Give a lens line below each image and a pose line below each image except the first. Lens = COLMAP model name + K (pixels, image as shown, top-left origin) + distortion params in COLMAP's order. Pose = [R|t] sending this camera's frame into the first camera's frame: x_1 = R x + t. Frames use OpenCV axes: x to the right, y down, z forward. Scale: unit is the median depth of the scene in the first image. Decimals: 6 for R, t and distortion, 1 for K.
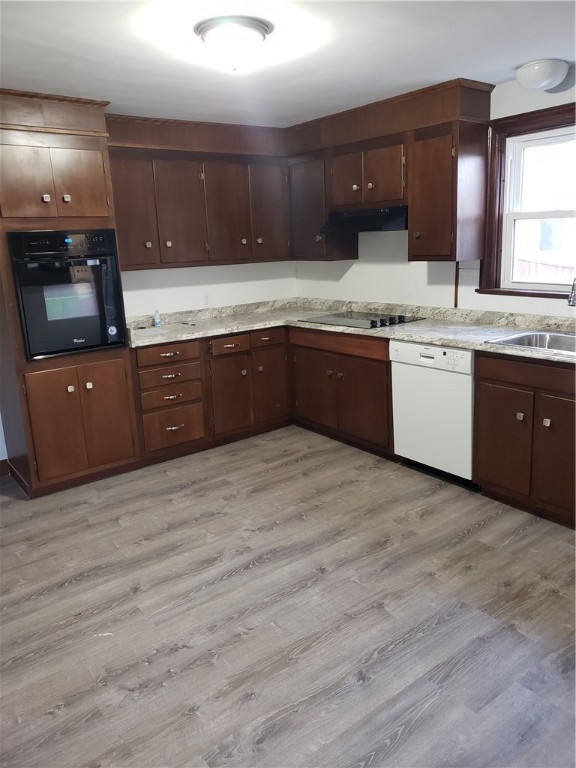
lens RADIAL K [[593.5, 0, 307.2], [0, 593.5, 378.2], [0, 0, 1]] dist [0.065285, -0.055374]
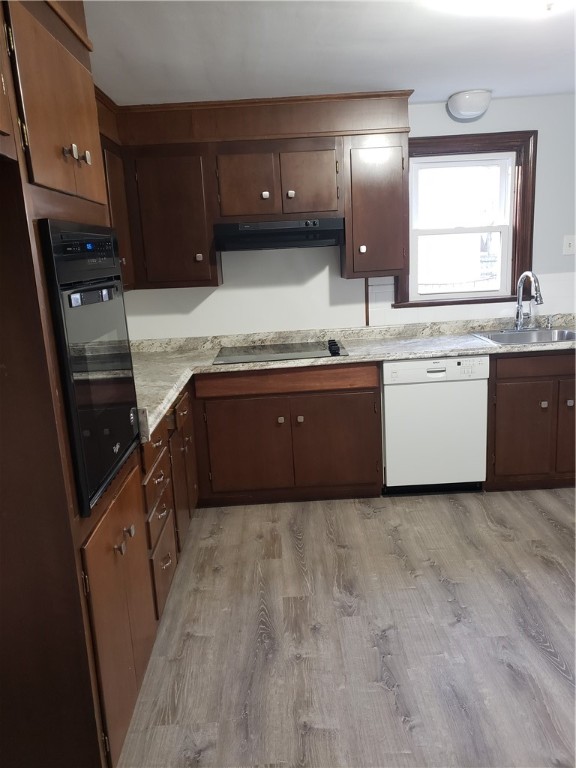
lens RADIAL K [[593.5, 0, 291.8], [0, 593.5, 382.8], [0, 0, 1]] dist [0.065285, -0.055374]
pose [[0.591302, -0.164295, 0.789537, -0.652164], [0.215538, 0.975609, 0.041593, -0.100662], [-0.777113, 0.145581, 0.612292, 0.550628]]
